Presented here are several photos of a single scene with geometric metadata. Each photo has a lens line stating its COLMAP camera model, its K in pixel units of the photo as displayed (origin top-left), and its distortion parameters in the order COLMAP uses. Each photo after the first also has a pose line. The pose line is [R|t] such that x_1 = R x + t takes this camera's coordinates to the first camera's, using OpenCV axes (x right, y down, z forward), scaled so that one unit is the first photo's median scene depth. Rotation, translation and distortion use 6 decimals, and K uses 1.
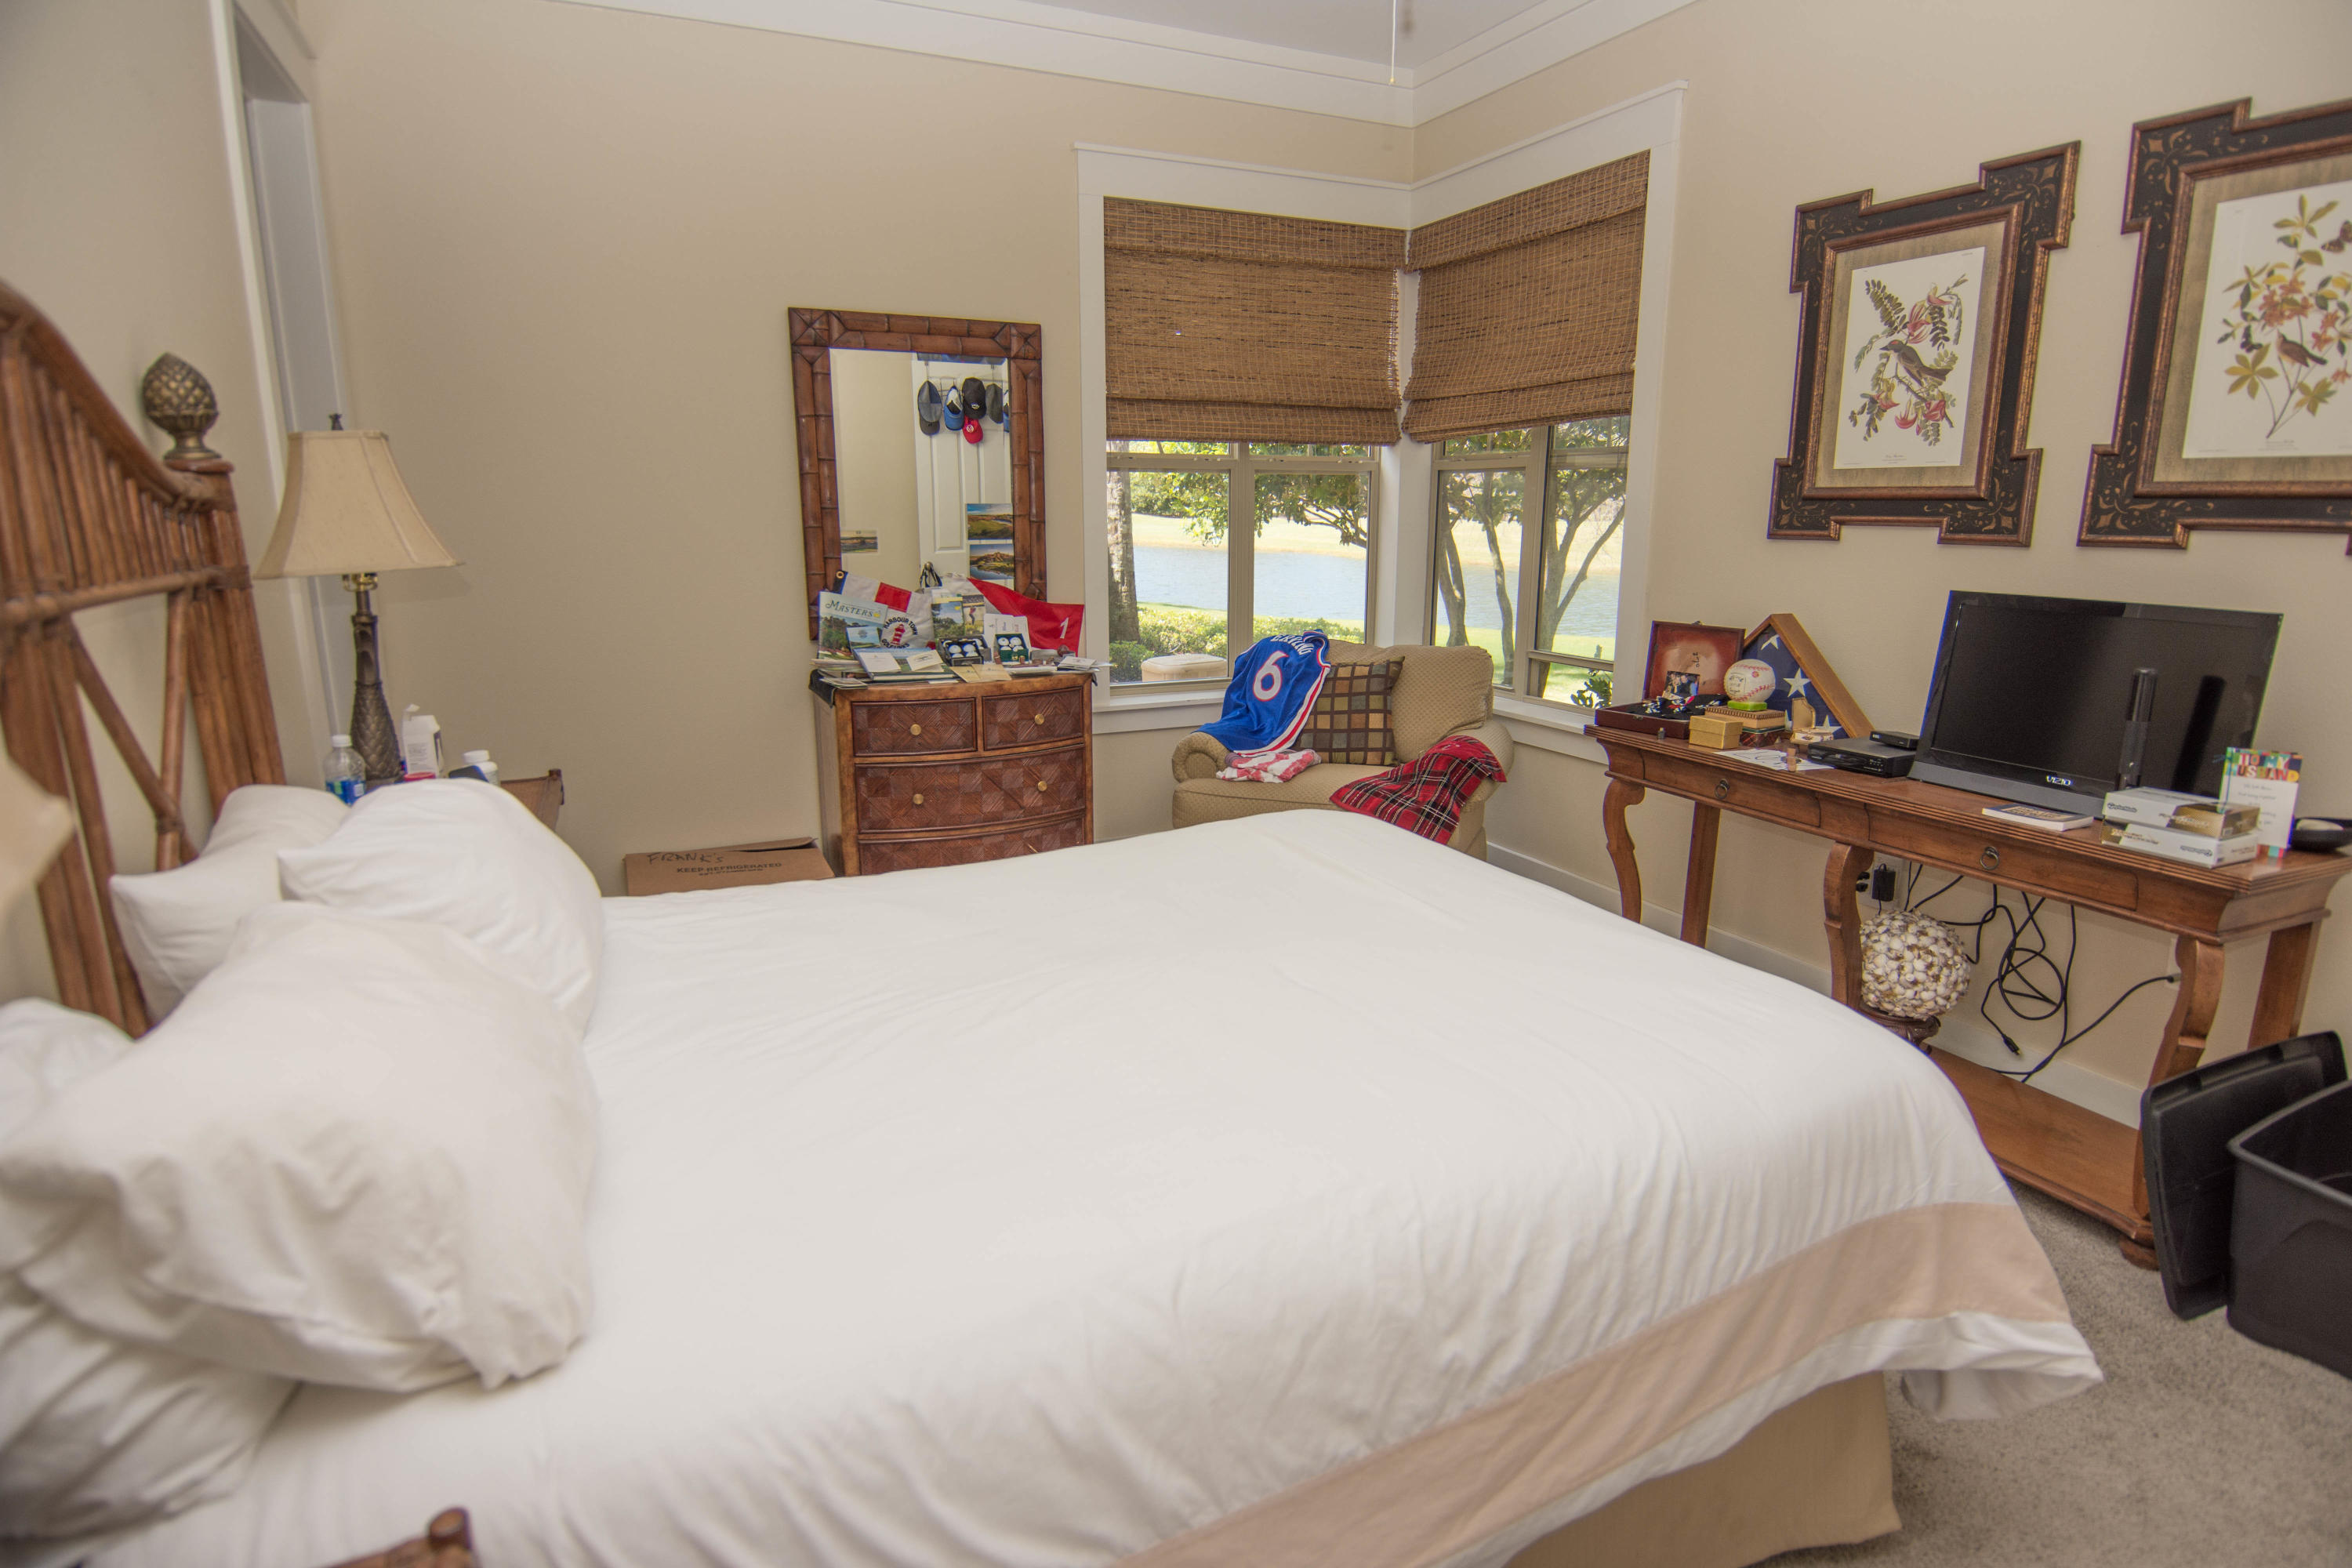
lens RADIAL K [[1239.2, 0, 1196.8], [0, 1239.2, 787.2], [0, 0, 1]] dist [0.004069, -0.024434]
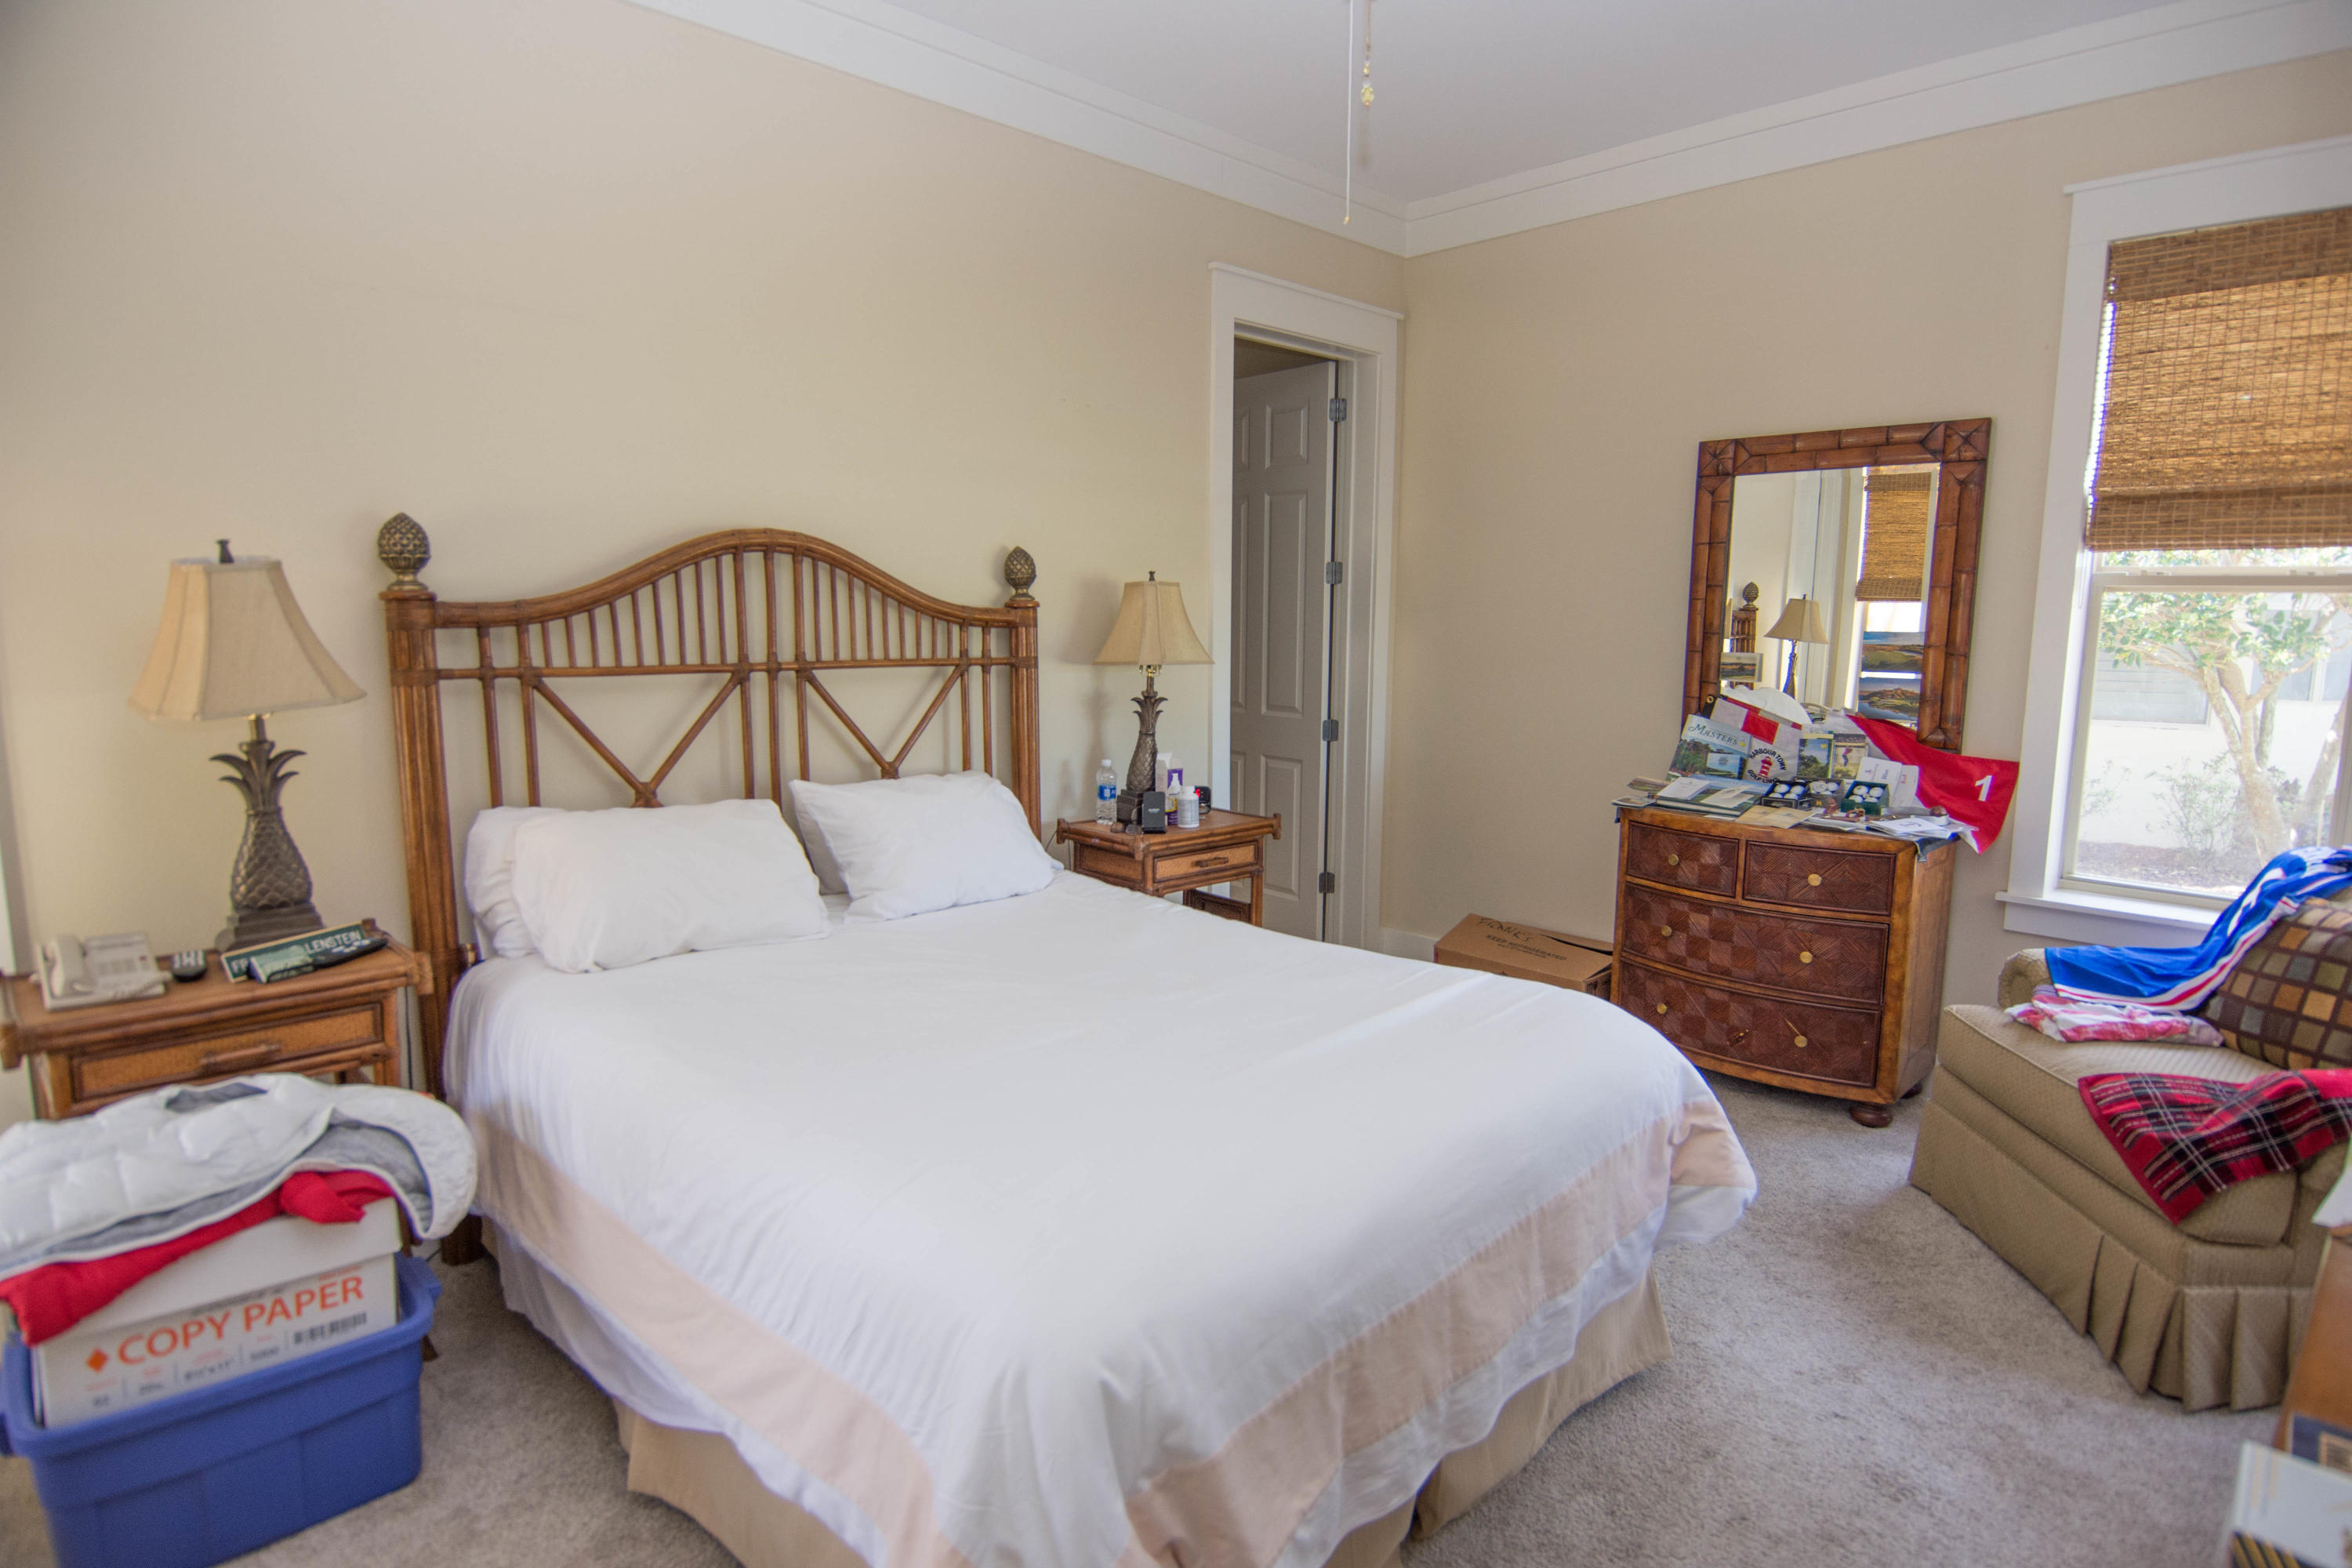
lens RADIAL K [[1239.2, 0, 1196.8], [0, 1239.2, 787.2], [0, 0, 1]] dist [0.004069, -0.024434]
pose [[0.326685, 0.135394, -0.935385, 0.499331], [-0.217673, 0.973859, 0.064941, -0.075942], [0.919726, 0.182393, 0.347616, 0.283267]]
